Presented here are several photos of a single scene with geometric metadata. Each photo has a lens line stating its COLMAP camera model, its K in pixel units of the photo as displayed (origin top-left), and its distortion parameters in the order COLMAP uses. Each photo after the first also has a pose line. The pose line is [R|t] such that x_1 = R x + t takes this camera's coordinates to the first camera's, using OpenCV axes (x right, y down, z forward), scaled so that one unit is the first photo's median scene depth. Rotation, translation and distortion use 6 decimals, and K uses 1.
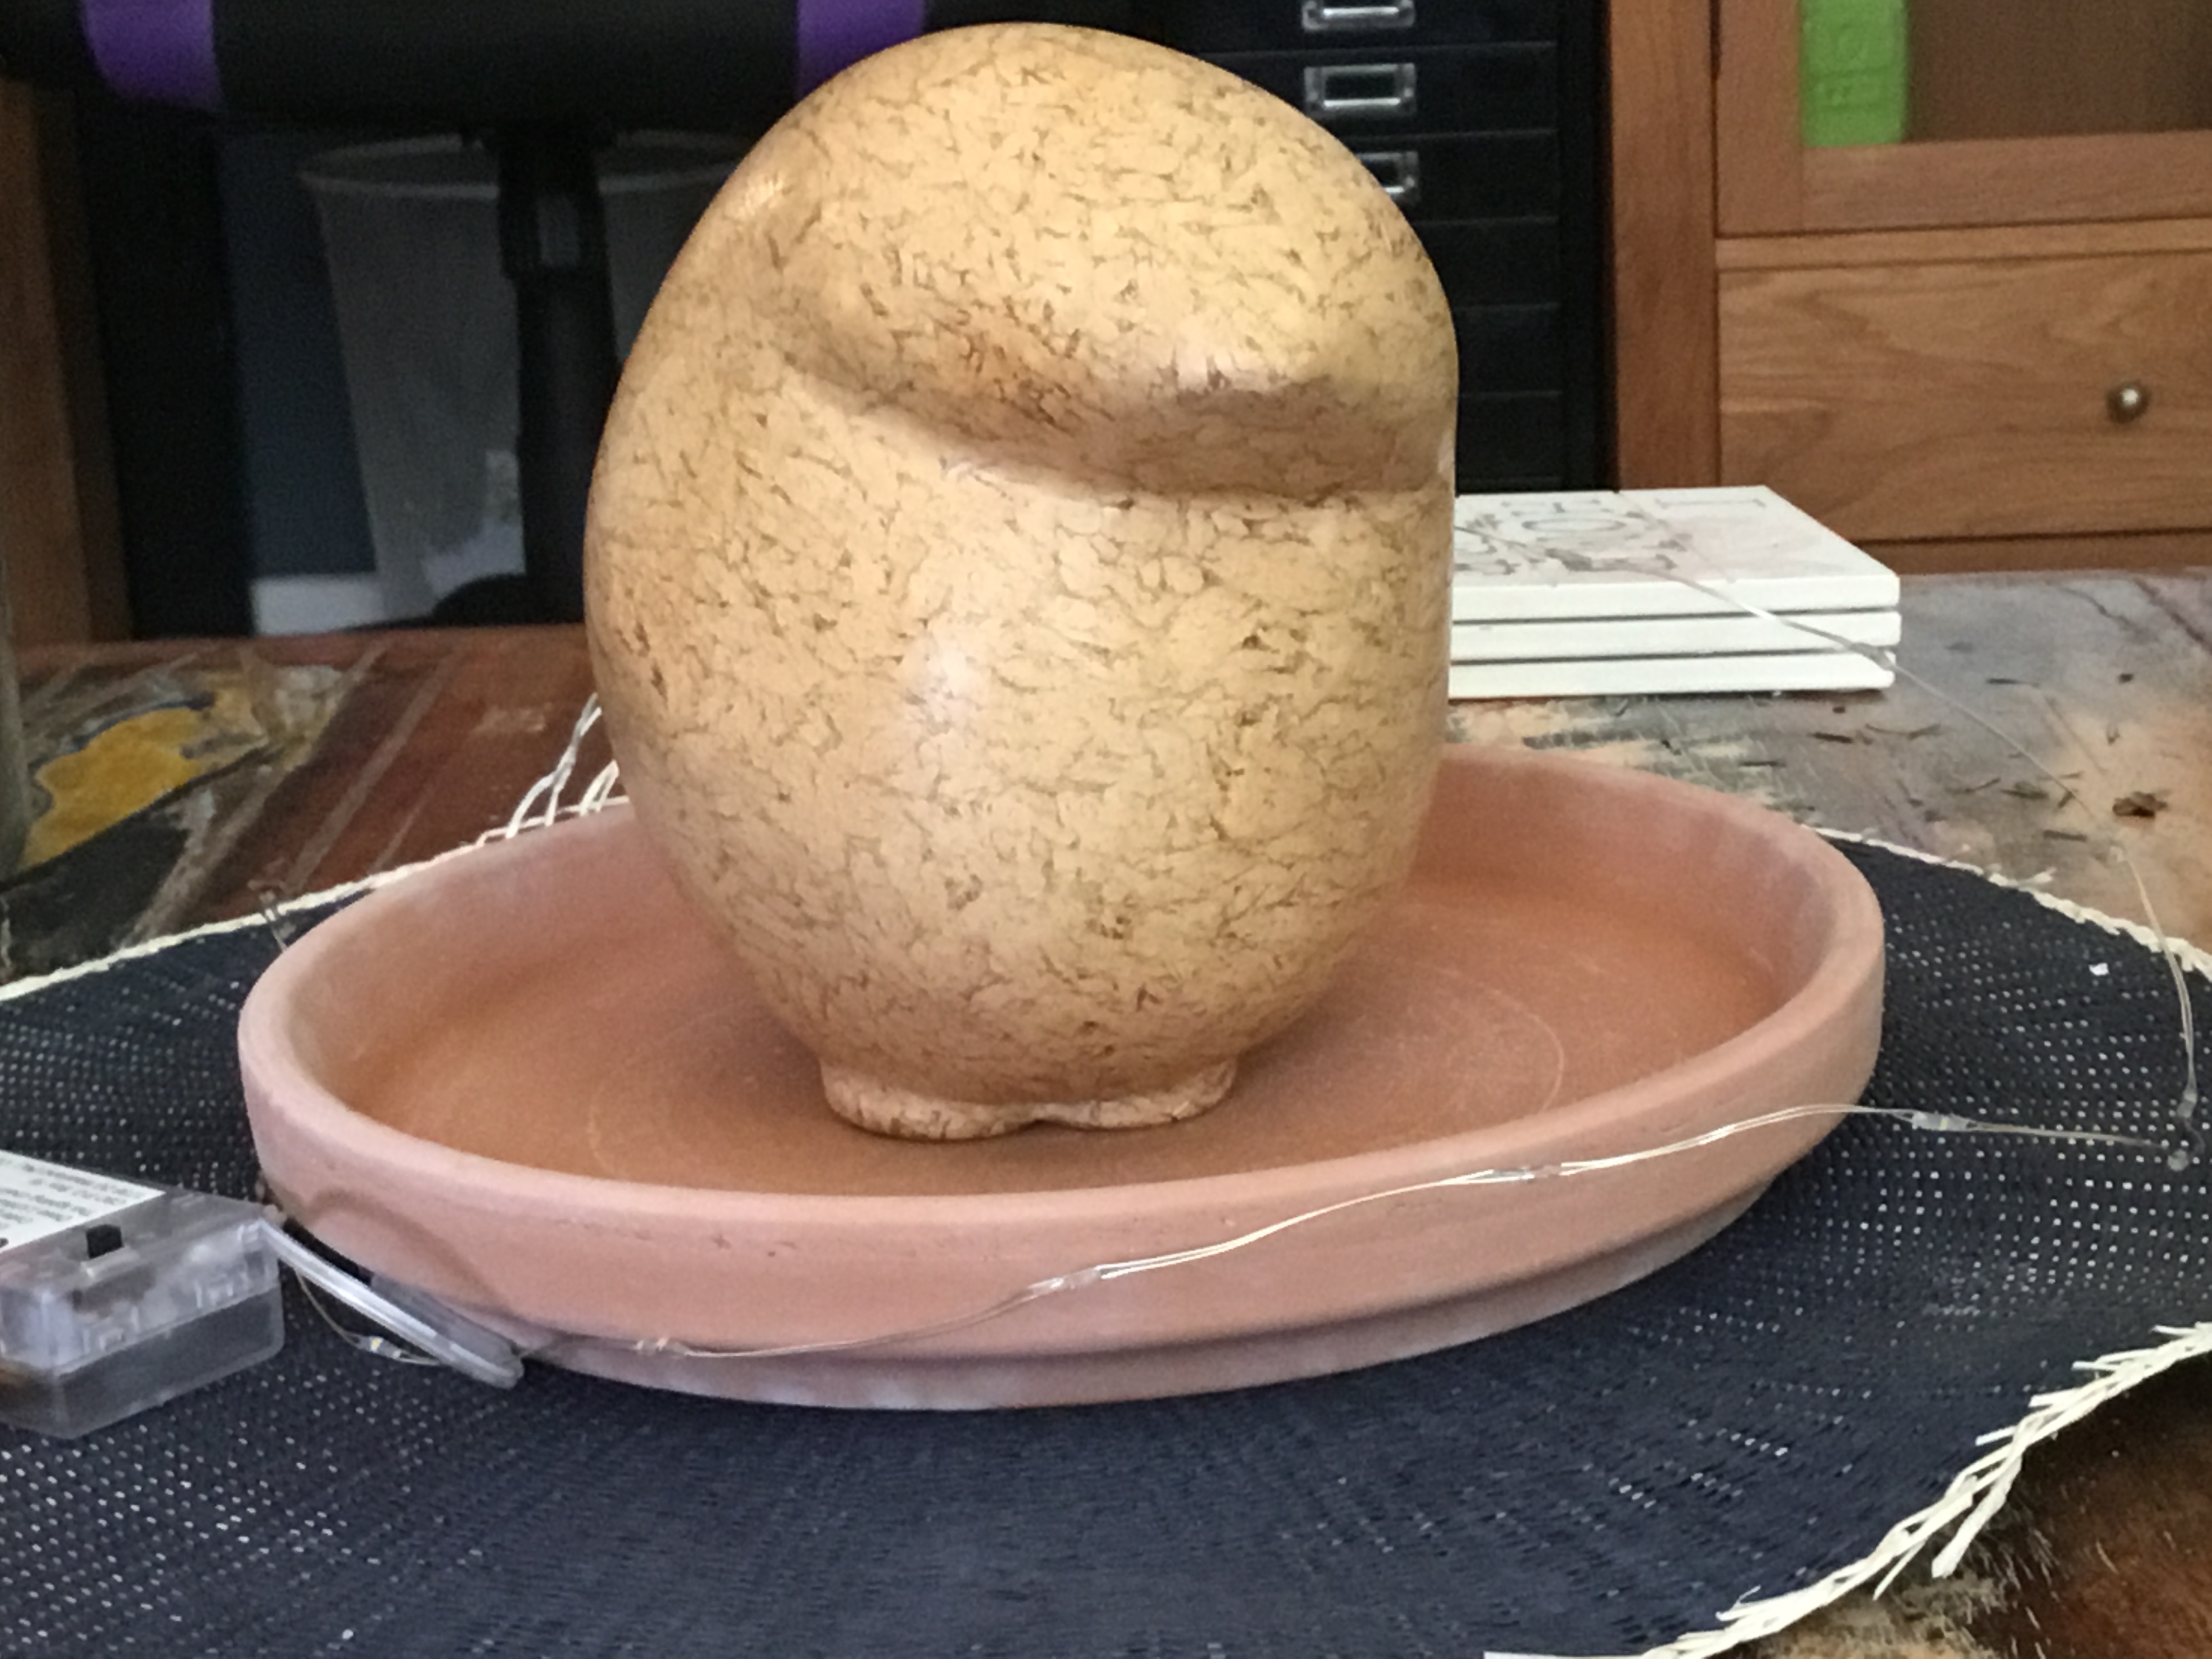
lens RADIAL K [[4475.5, 0, 1106.0], [0, 4475.5, 829.5], [0, 0, 1]] dist [0.014858, 0.556057]
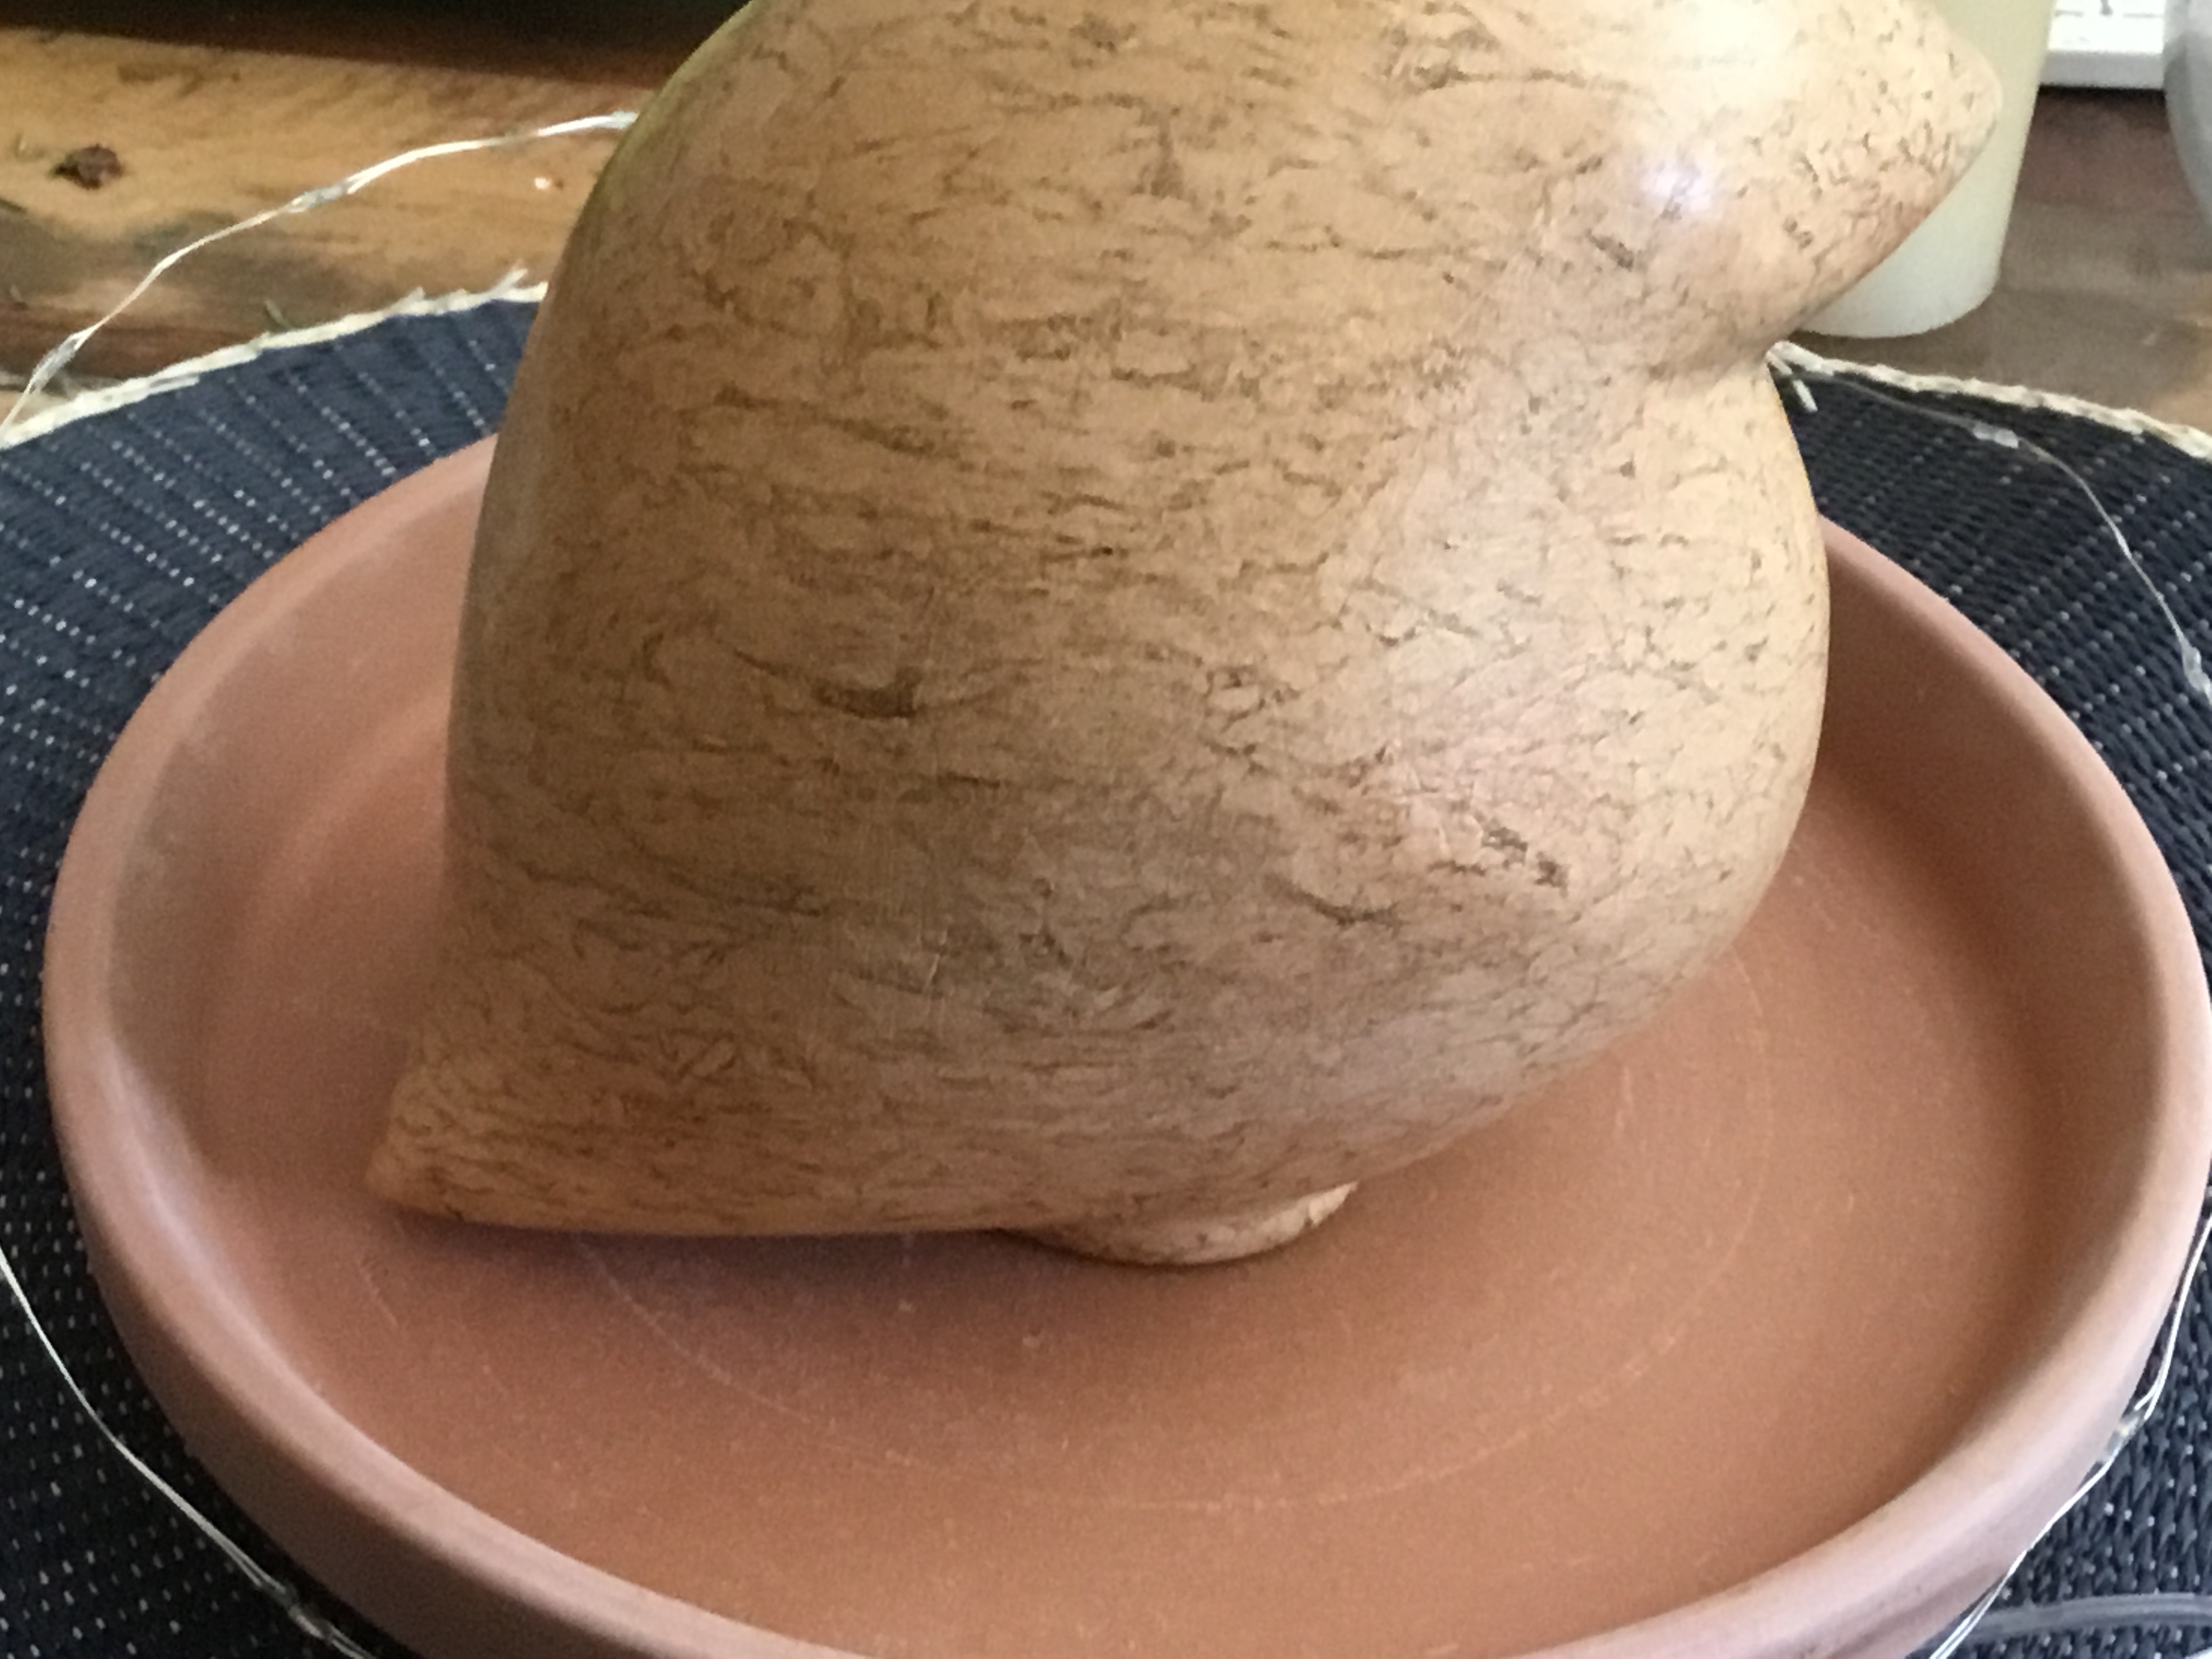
lens RADIAL K [[4505.9, 0, 1145.8], [0, 4505.9, 834.8], [0, 0, 1]] dist [0.001882, 0.496994]
pose [[0.062867, -0.574501, 0.816086, -0.709602], [0.199978, 0.808371, 0.553665, -0.463388], [-0.977781, 0.128392, 0.165708, 0.983191]]
